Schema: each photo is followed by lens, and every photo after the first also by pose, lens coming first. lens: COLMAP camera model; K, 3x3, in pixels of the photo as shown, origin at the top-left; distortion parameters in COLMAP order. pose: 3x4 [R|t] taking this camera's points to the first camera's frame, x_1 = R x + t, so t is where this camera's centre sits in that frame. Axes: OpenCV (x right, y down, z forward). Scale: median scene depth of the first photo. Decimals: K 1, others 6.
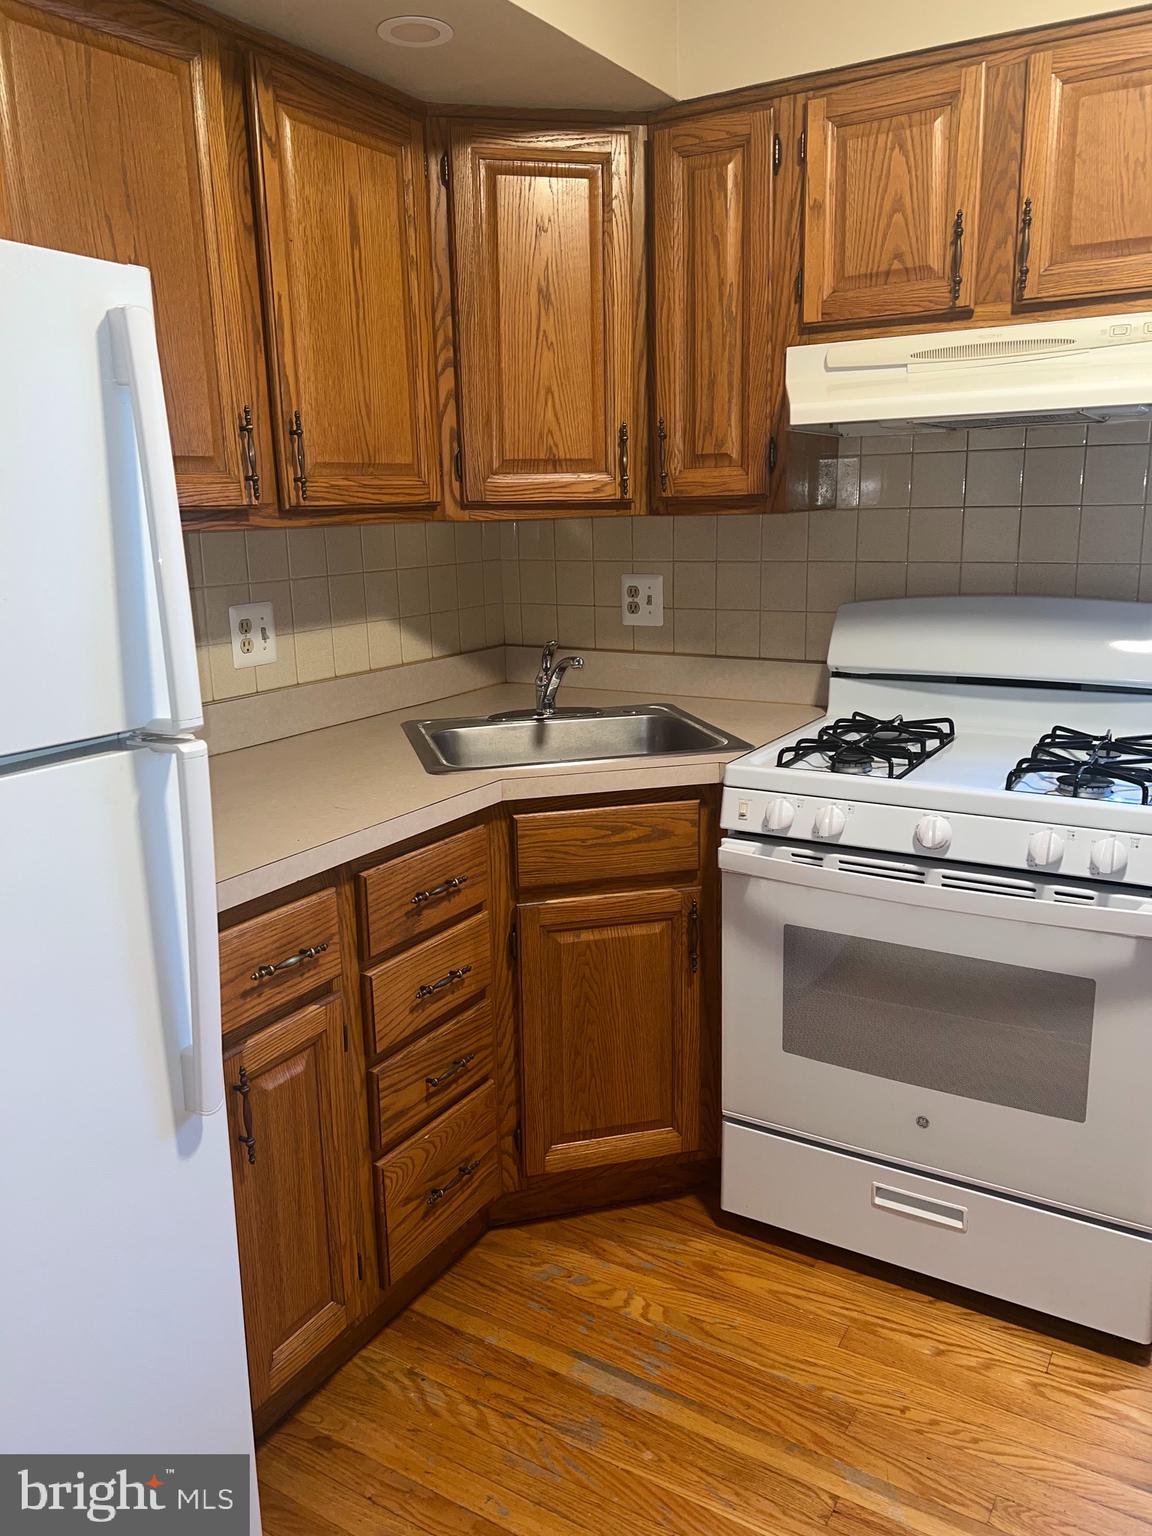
lens RADIAL K [[1154.8, 0, 589.0], [0, 1154.8, 756.7], [0, 0, 1]] dist [0.061675, -0.057904]
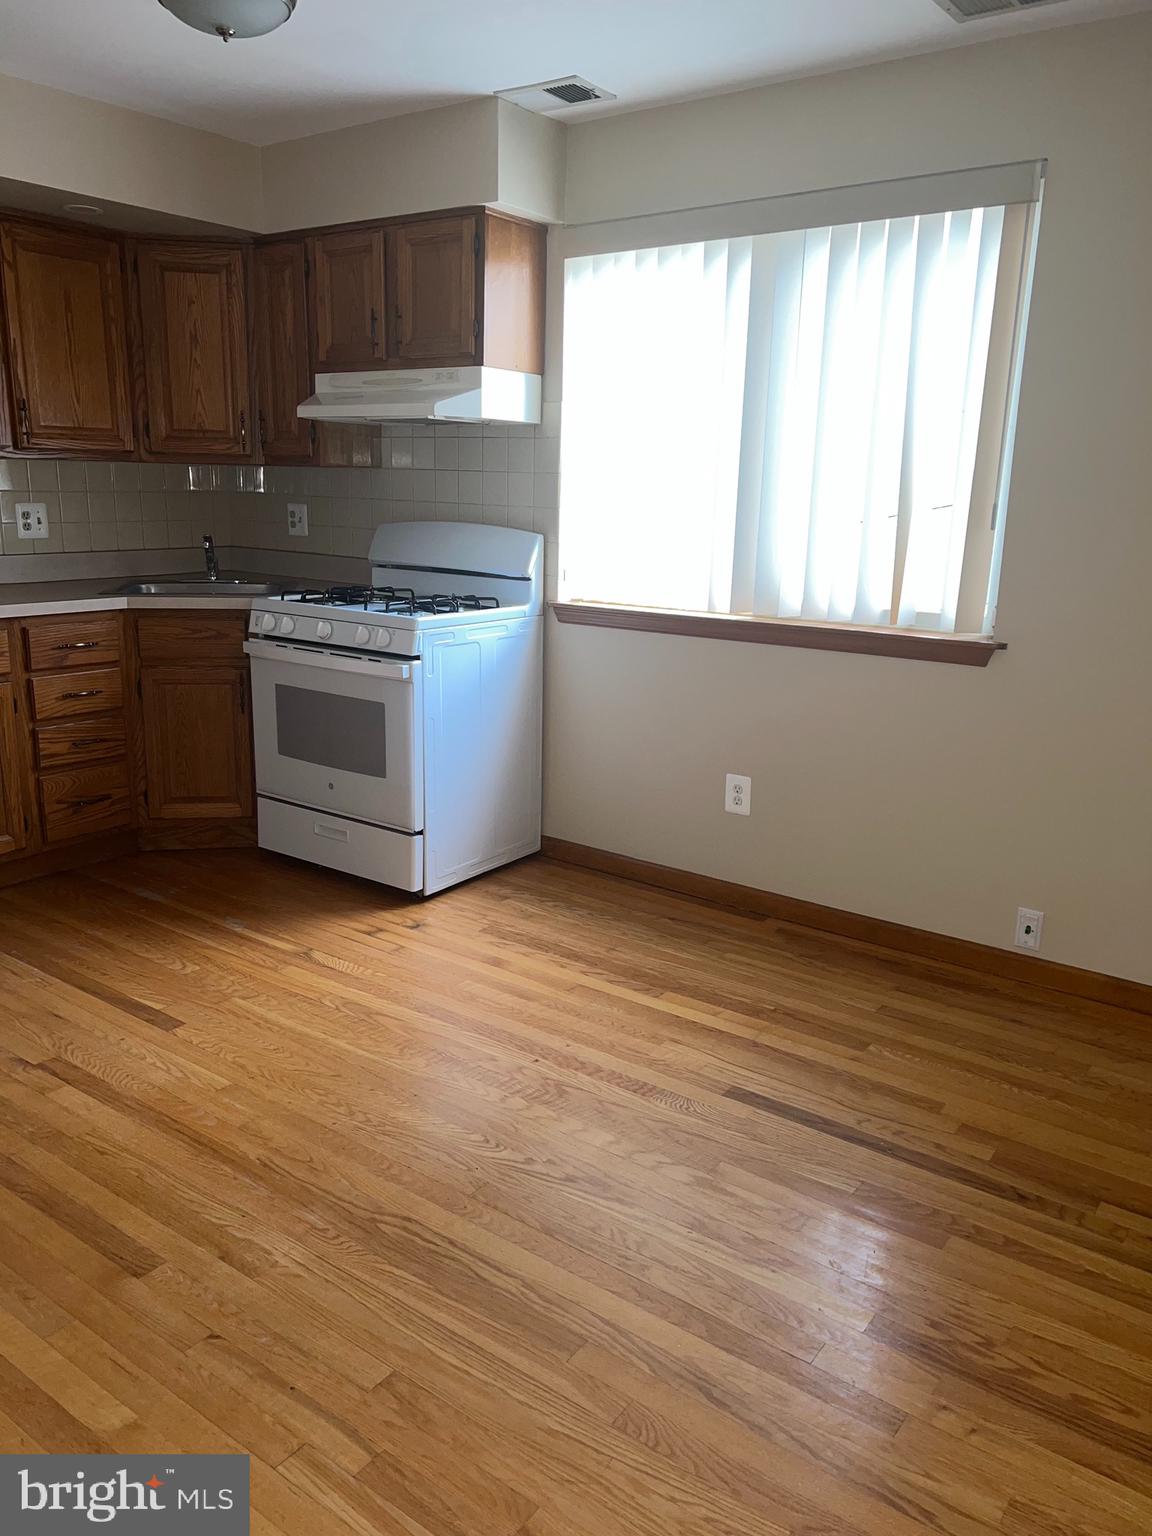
lens RADIAL K [[1154.8, 0, 575.4], [0, 1154.8, 767.9], [0, 0, 1]] dist [0.061675, -0.057904]
pose [[0.994111, 0.066367, -0.085665, 0.817131], [-0.063763, 0.997426, 0.032788, 0.185278], [0.087620, -0.027133, 0.995784, -0.834330]]
